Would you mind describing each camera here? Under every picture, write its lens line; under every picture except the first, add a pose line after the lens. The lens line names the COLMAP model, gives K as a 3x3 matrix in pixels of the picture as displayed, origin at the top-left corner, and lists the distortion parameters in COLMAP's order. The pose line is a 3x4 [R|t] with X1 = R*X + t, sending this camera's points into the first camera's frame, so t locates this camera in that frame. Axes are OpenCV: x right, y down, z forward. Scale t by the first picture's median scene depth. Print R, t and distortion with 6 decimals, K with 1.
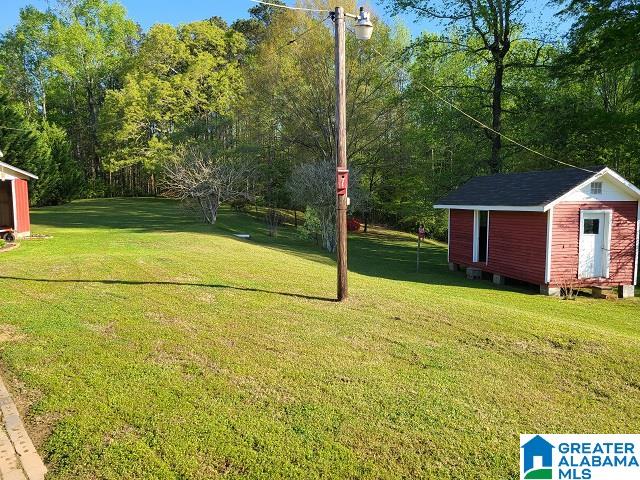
lens RADIAL K [[479.4, 0, 319.3], [0, 479.4, 241.5], [0, 0, 1]] dist [0.049312, -0.034099]
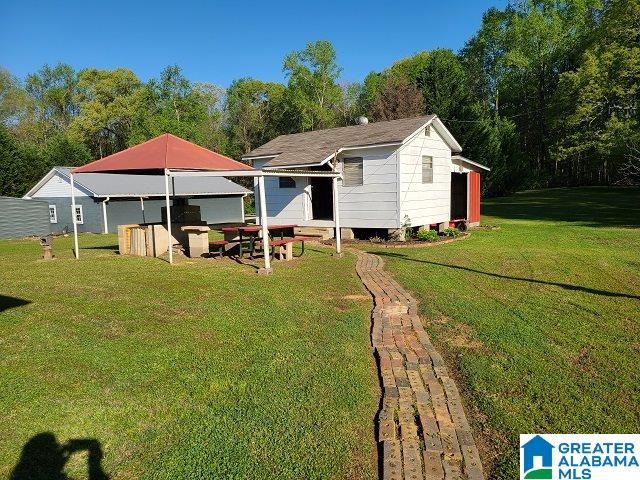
lens RADIAL K [[479.4, 0, 319.8], [0, 479.4, 241.1], [0, 0, 1]] dist [0.049312, -0.034099]
pose [[0.660920, 0.061197, -0.747957, -0.022681], [-0.048344, 0.998071, 0.038943, -0.001530], [0.748898, 0.010421, 0.662604, 0.028855]]
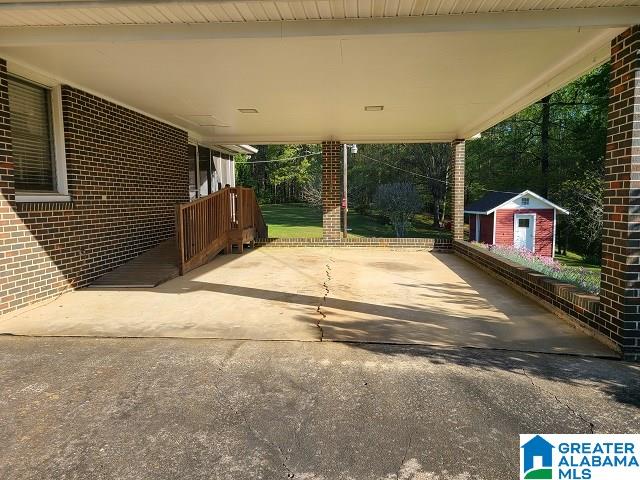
lens RADIAL K [[479.4, 0, 319.8], [0, 479.4, 241.1], [0, 0, 1]] dist [0.049312, -0.034099]
pose [[0.950609, 0.025748, -0.309321, 0.114765], [-0.029140, 0.999555, -0.006349, 0.019012], [0.309020, 0.015049, 0.950937, -0.252764]]
